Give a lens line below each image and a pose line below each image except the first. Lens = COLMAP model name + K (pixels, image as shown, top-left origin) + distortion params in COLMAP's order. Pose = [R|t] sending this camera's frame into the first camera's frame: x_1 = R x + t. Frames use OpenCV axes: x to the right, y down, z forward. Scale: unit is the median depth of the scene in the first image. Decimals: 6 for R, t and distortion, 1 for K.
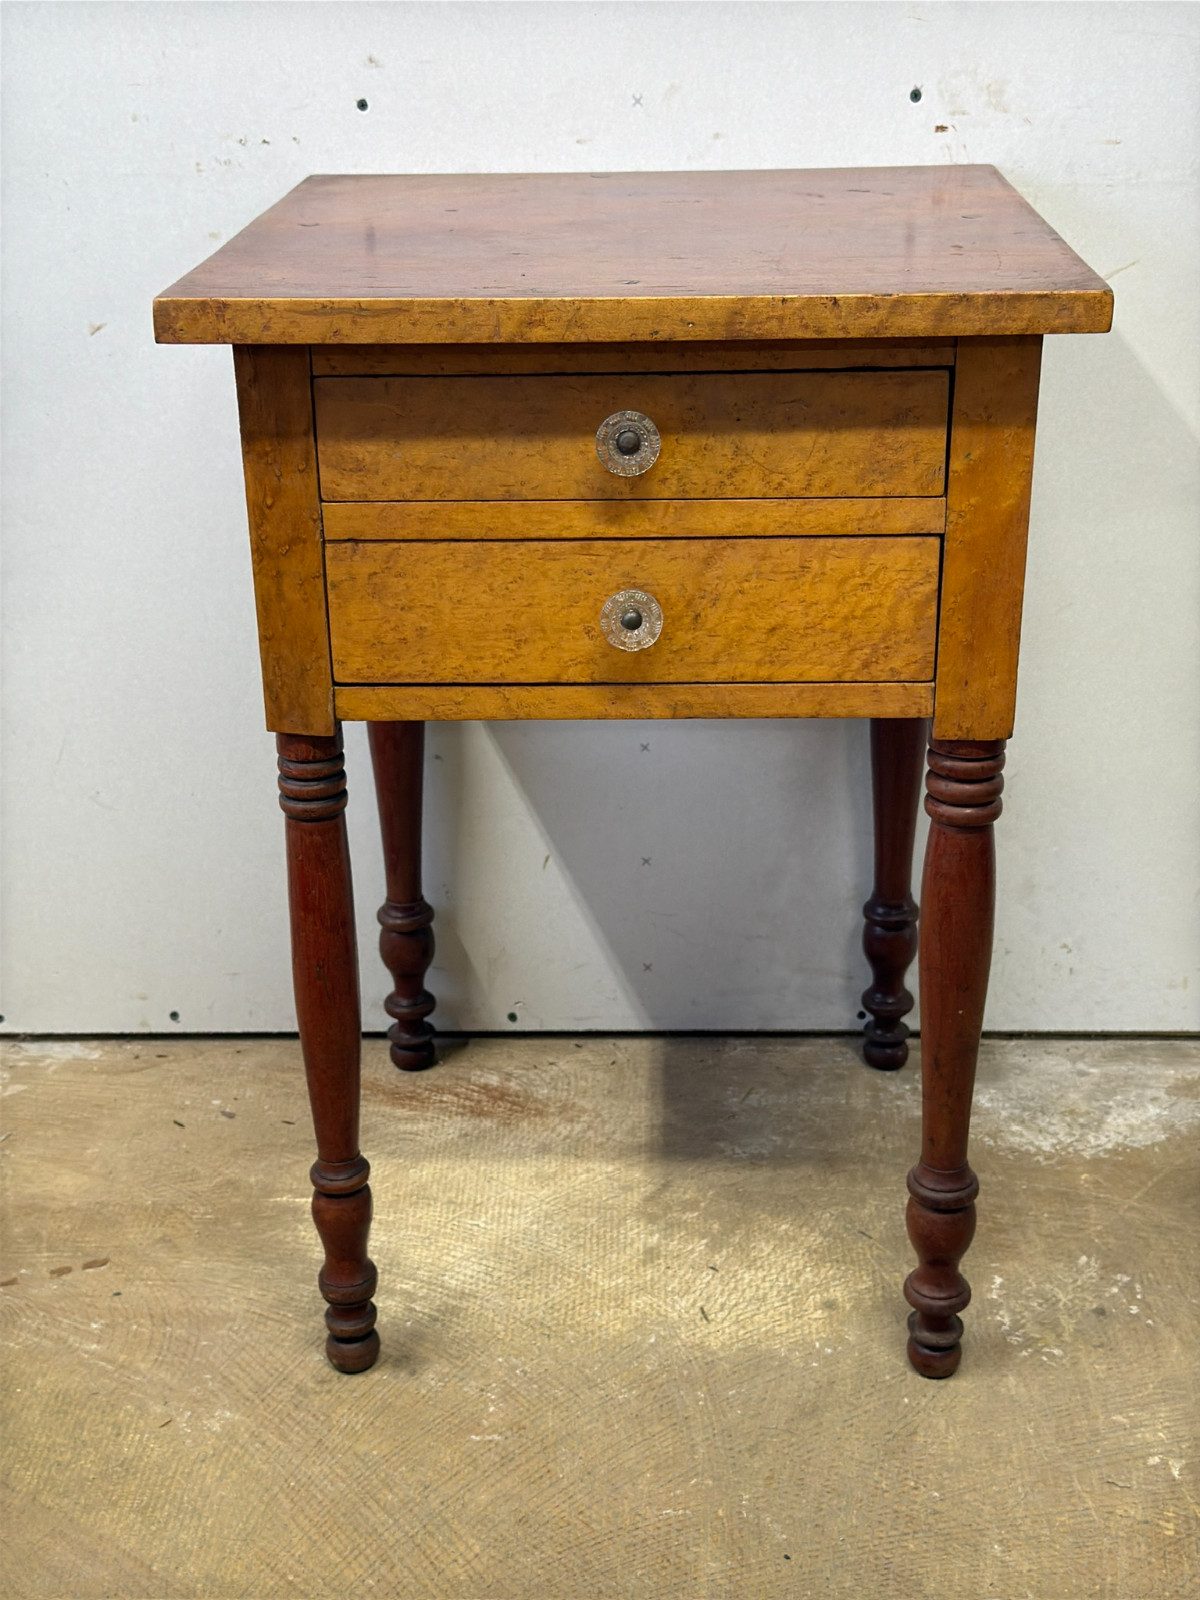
lens RADIAL K [[2134.2, 0, 609.7], [0, 2134.2, 795.7], [0, 0, 1]] dist [0.192707, -0.409179]
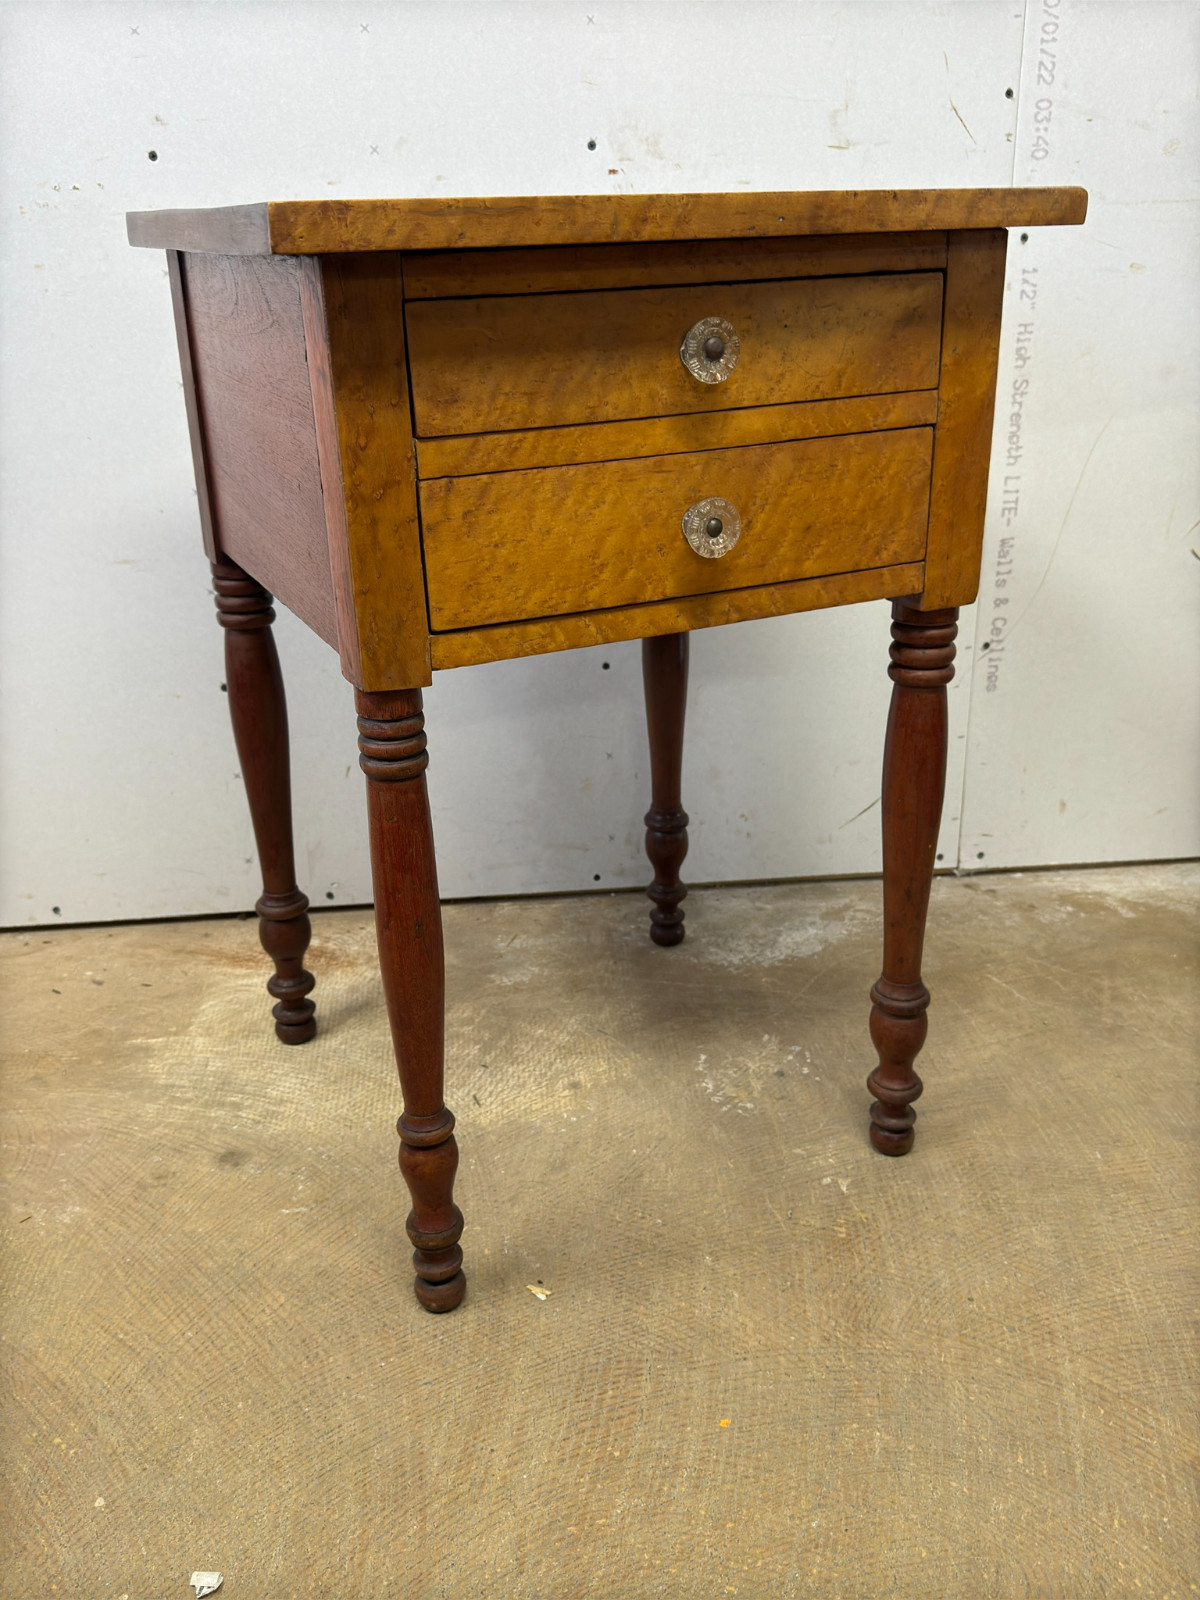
lens RADIAL K [[1385.4, 0, 601.0], [0, 1385.4, 802.3], [0, 0, 1]] dist [0.197926, -0.447709]
pose [[0.993266, -0.050598, 0.104223, 0.040224], [0.051485, 0.998657, -0.005834, 0.074917], [-0.103788, 0.011161, 0.994537, 0.175345]]
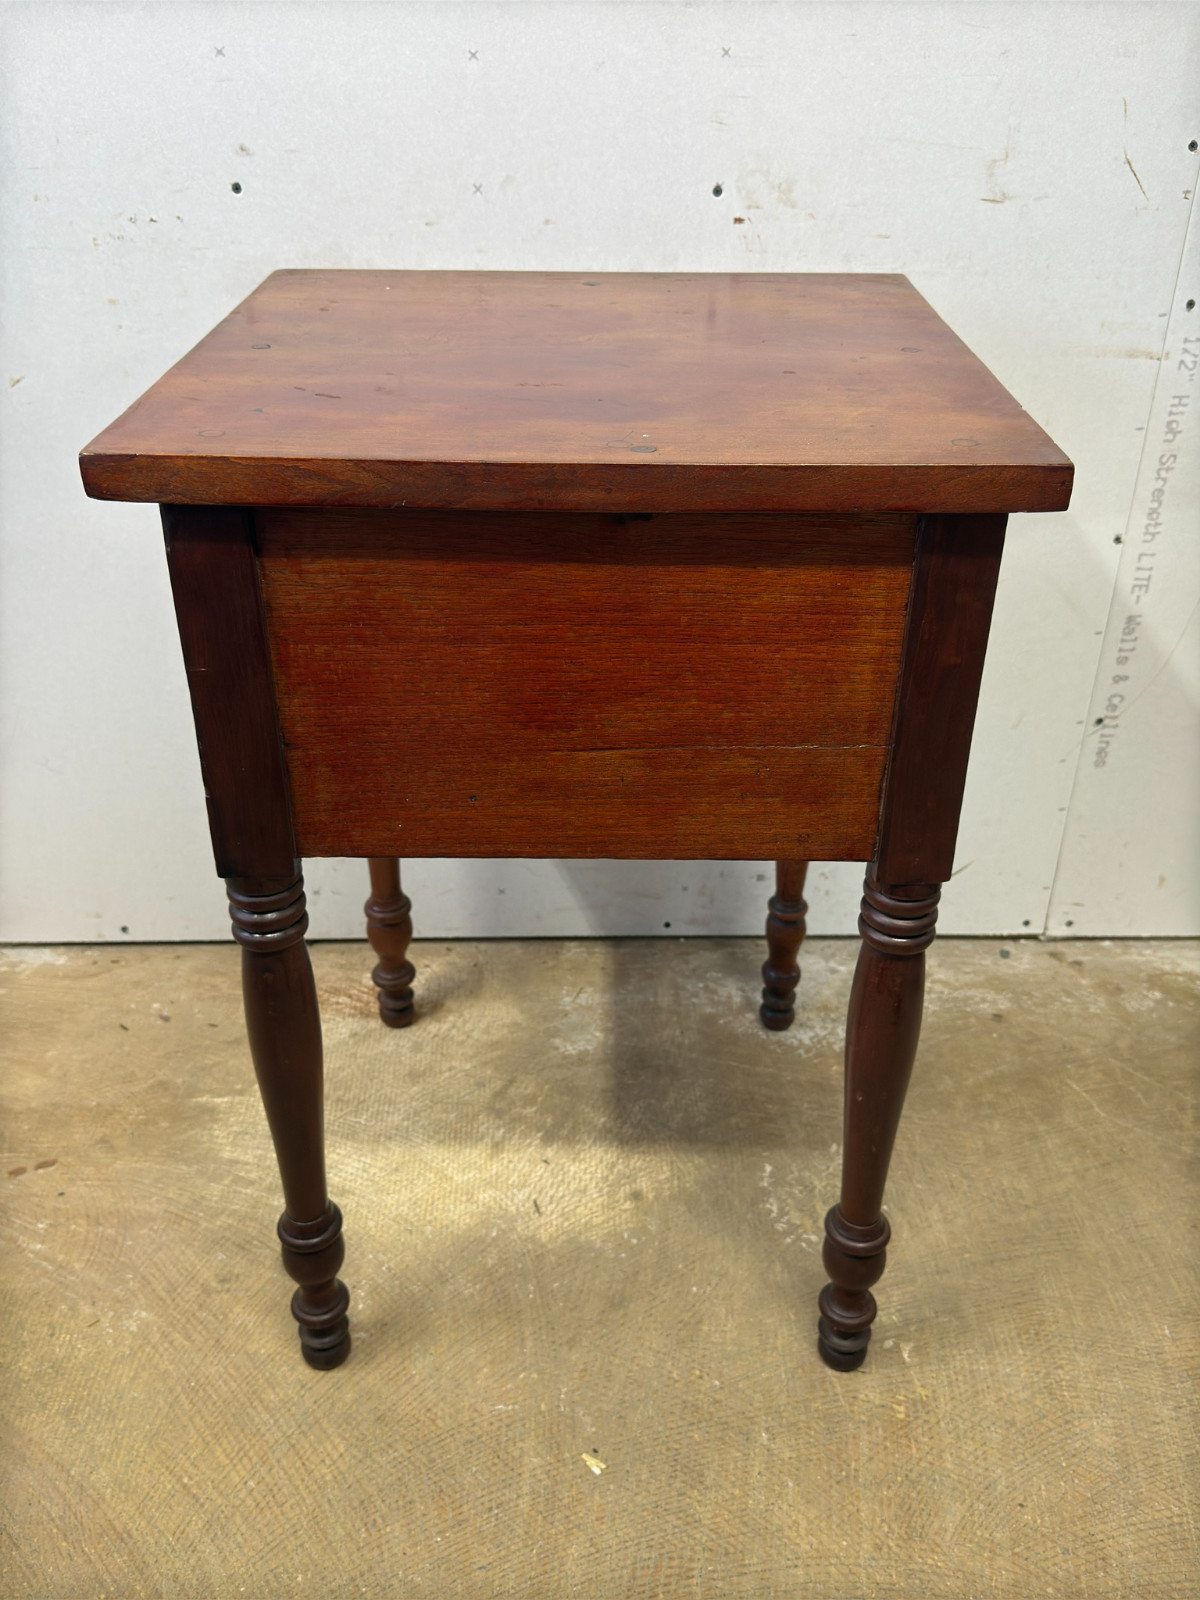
lens RADIAL K [[1389.2, 0, 595.4], [0, 1389.2, 799.4], [0, 0, 1]] dist [0.180795, -0.397791]
pose [[0.998331, -0.004071, 0.057611, 0.031872], [-0.003581, 0.991230, 0.132101, -0.103891], [-0.057644, -0.132087, 0.989561, 0.220215]]
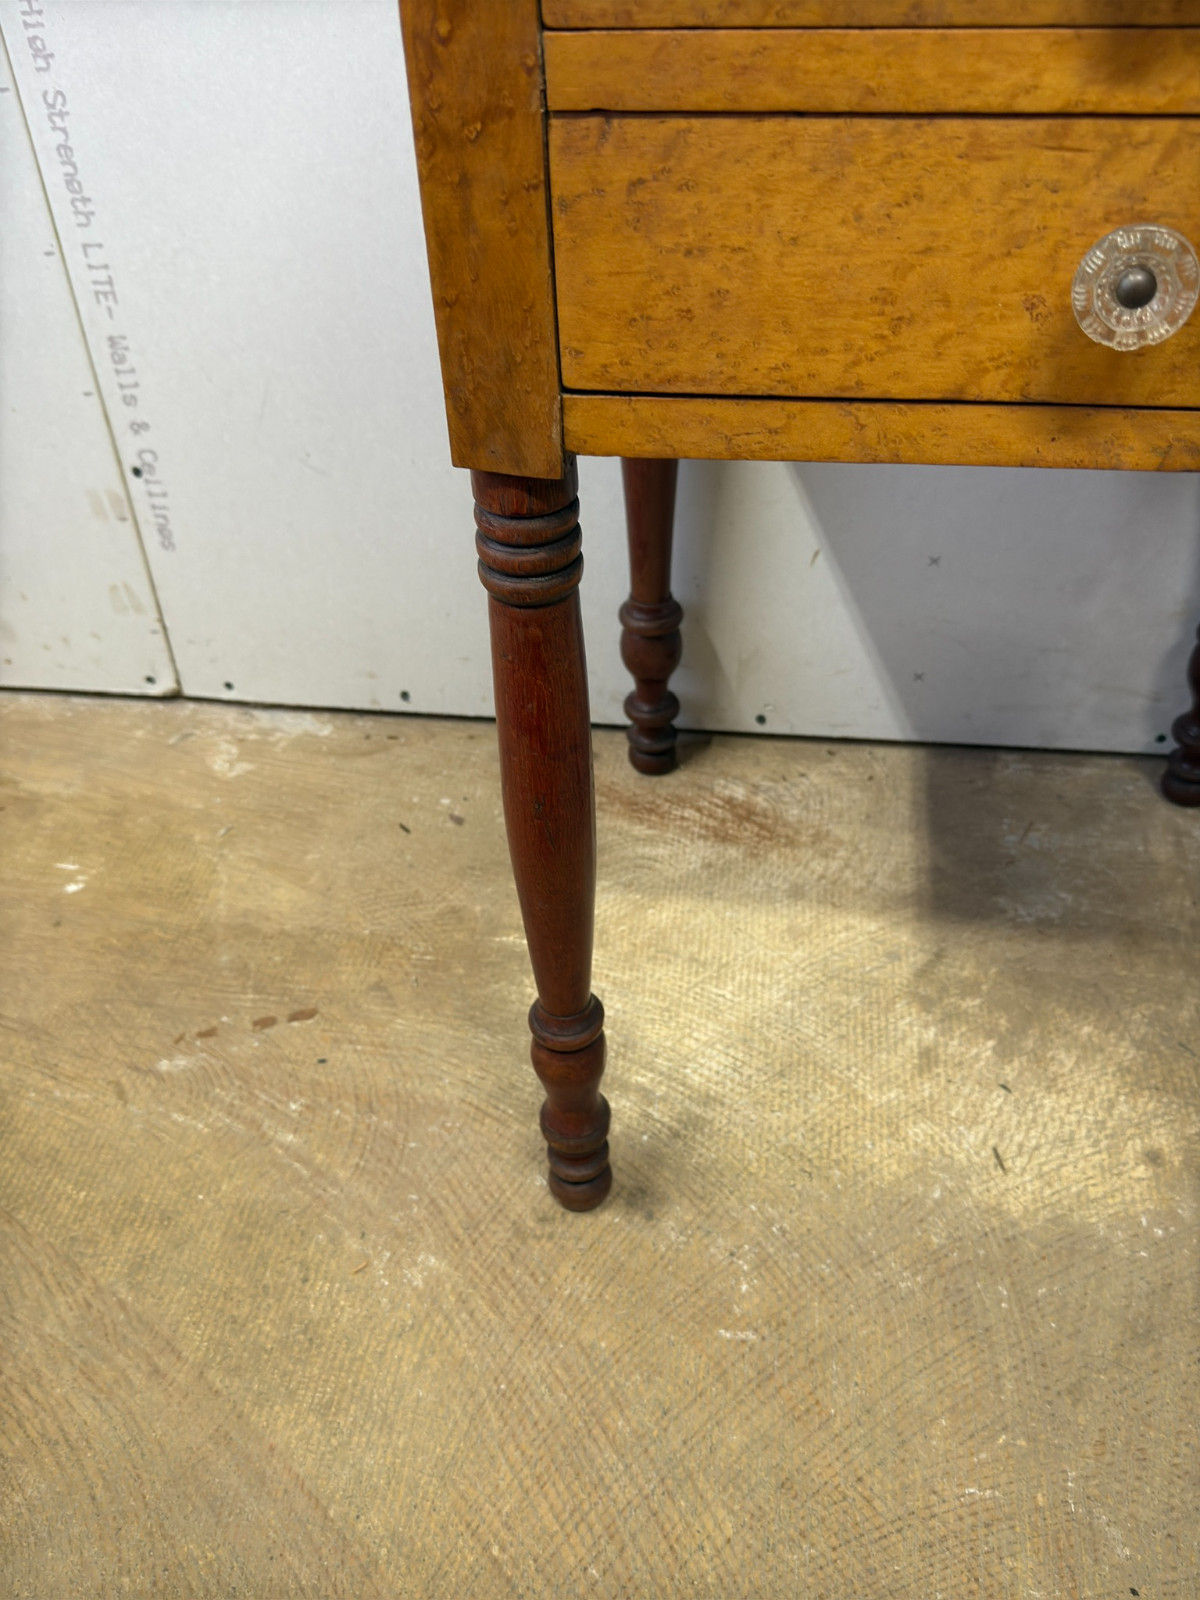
lens RADIAL K [[1401.9, 0, 615.6], [0, 1401.9, 808.5], [0, 0, 1]] dist [0.198033, -0.474787]
pose [[0.993666, 0.060001, -0.095014, -0.059390], [-0.028727, 0.953057, 0.301424, -0.050858], [0.108640, -0.296786, 0.948744, 0.504306]]
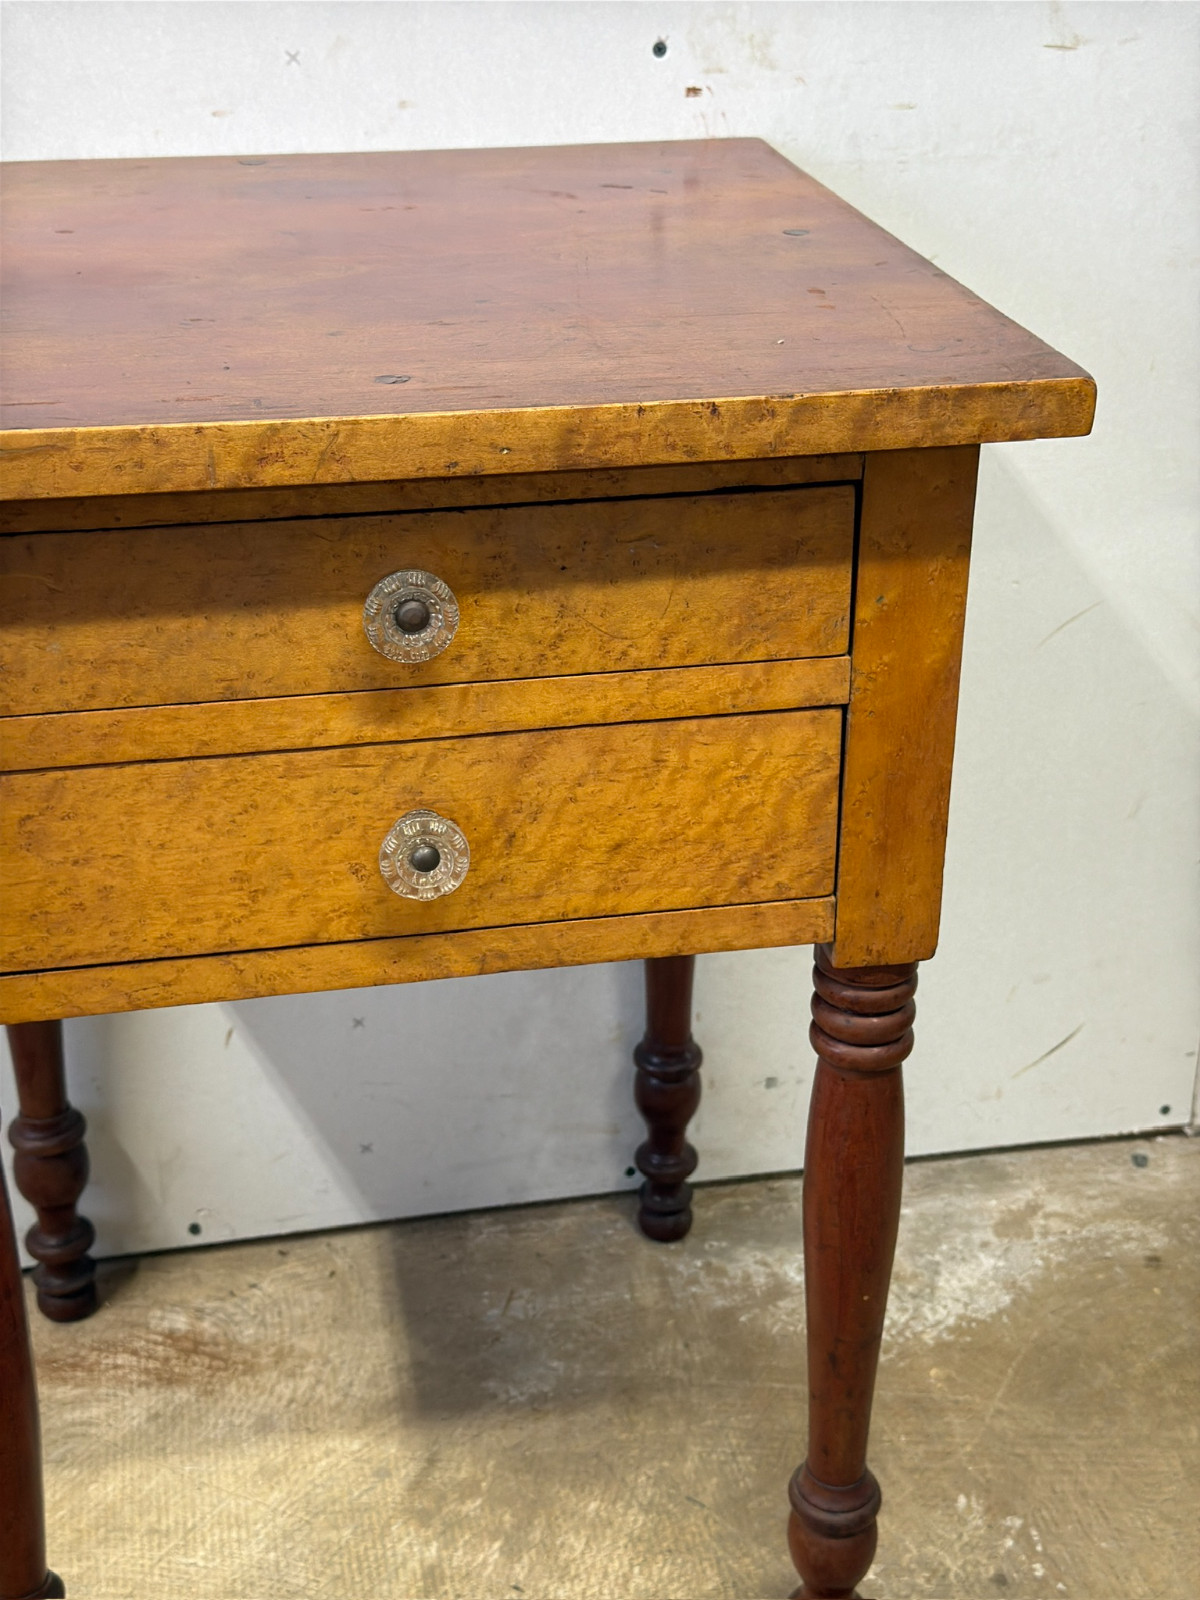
lens RADIAL K [[2150.4, 0, 605.6], [0, 2150.4, 806.3], [0, 0, 1]] dist [0.205287, -0.486201]
pose [[0.975543, -0.084515, 0.202912, -0.058728], [0.072554, 0.995199, 0.065694, -0.113417], [-0.207490, -0.049366, 0.976991, 0.248659]]
